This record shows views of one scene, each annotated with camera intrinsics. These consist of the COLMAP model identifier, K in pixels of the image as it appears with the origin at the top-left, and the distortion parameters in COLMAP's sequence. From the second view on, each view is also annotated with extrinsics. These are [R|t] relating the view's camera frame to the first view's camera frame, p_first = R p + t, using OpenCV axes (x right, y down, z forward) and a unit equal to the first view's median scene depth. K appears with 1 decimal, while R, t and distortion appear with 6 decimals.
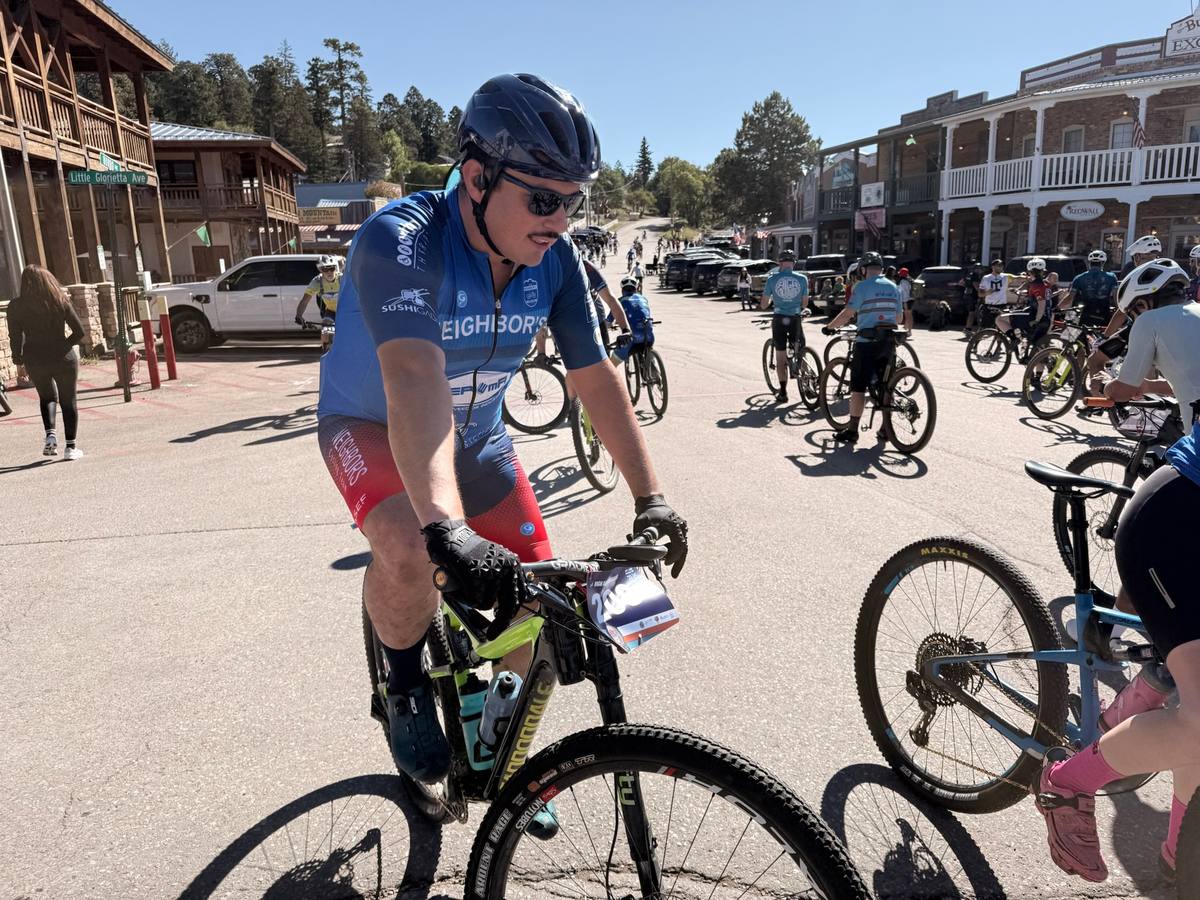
lens RADIAL K [[837.9, 0, 599.8], [0, 837.9, 464.1], [0, 0, 1]] dist [-0.081644, 0.038518]
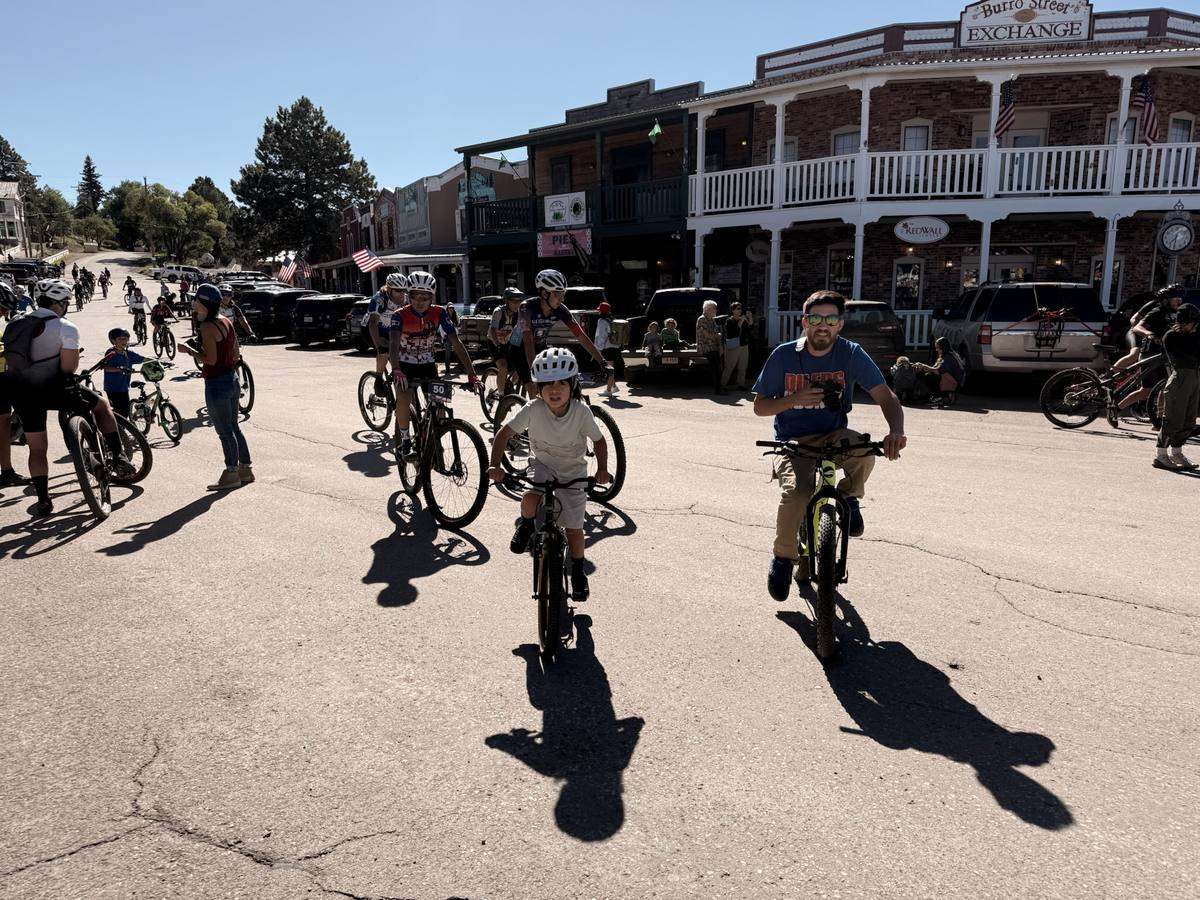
lens RADIAL K [[843.3, 0, 601.3], [0, 843.3, 458.4], [0, 0, 1]] dist [0.032772, -0.037198]
pose [[0.834932, -0.080209, 0.544477, -0.083660], [0.114747, 0.992951, -0.029684, -0.096639], [-0.538258, 0.087261, 0.838251, 0.446831]]
